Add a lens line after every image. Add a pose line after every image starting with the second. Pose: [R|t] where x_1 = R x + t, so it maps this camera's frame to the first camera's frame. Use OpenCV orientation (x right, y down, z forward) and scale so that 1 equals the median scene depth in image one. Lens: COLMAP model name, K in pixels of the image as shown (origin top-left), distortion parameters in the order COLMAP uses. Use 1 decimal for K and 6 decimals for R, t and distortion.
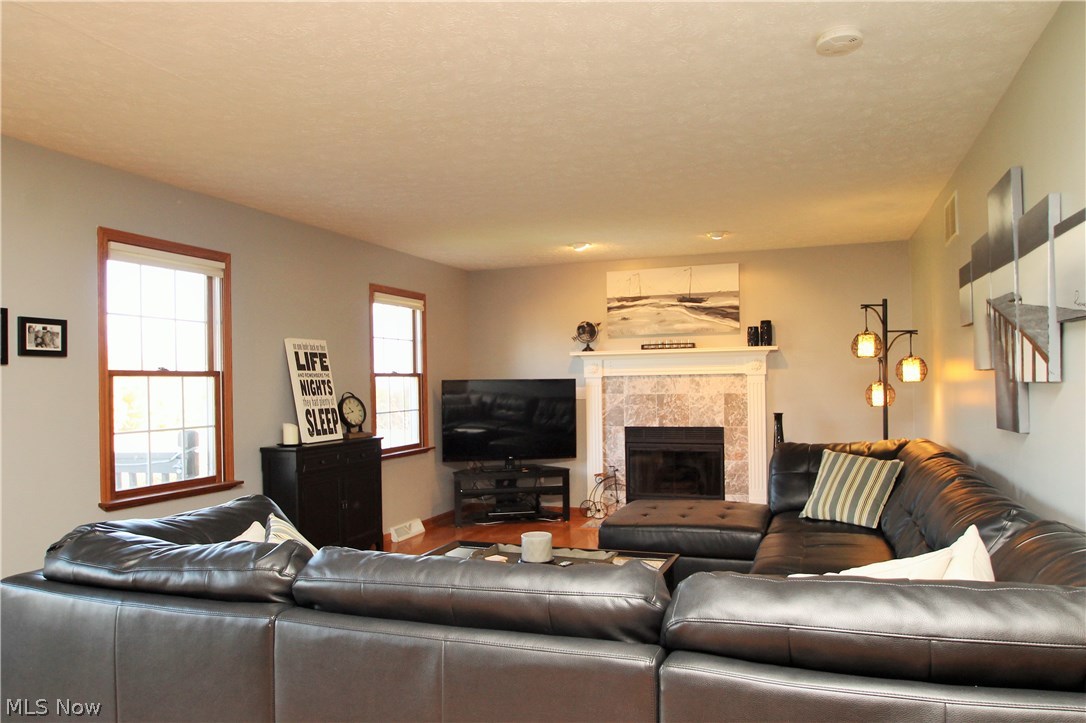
lens RADIAL K [[756.6, 0, 544.1], [0, 756.6, 371.3], [0, 0, 1]] dist [-0.018821, -0.000730]
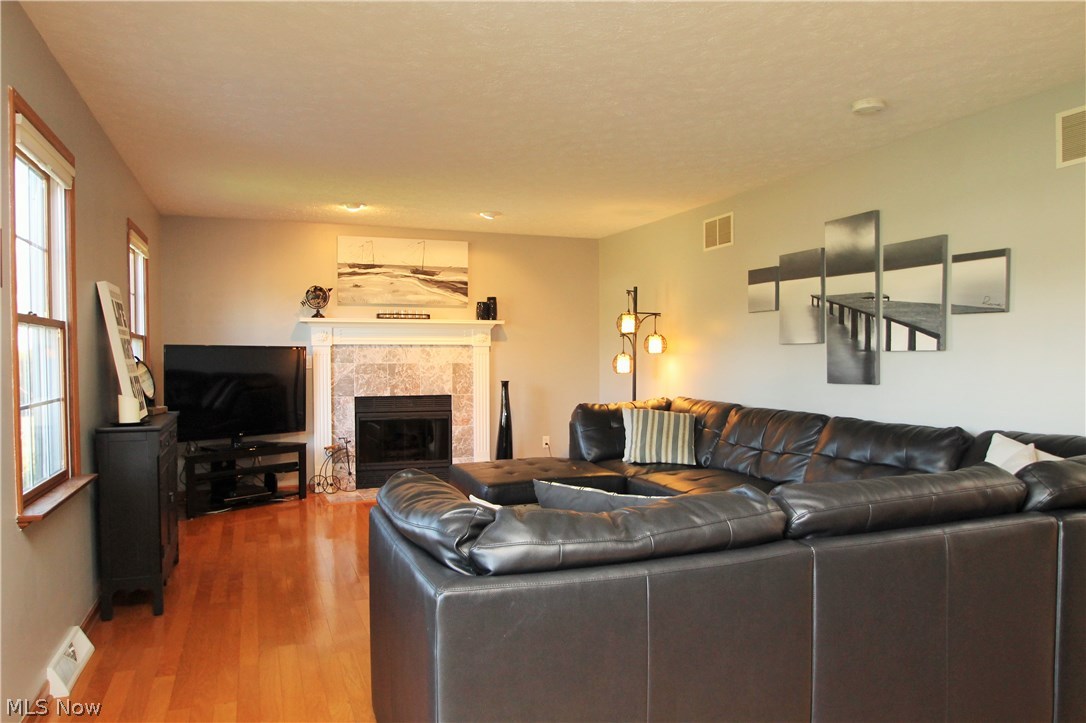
lens RADIAL K [[756.6, 0, 543.7], [0, 756.6, 363.0], [0, 0, 1]] dist [-0.018821, -0.000730]
pose [[0.760905, 0.007604, 0.648818, -0.351338], [-0.020450, 0.999716, 0.012267, 0.013123], [-0.648541, -0.022603, 0.760844, 0.106148]]
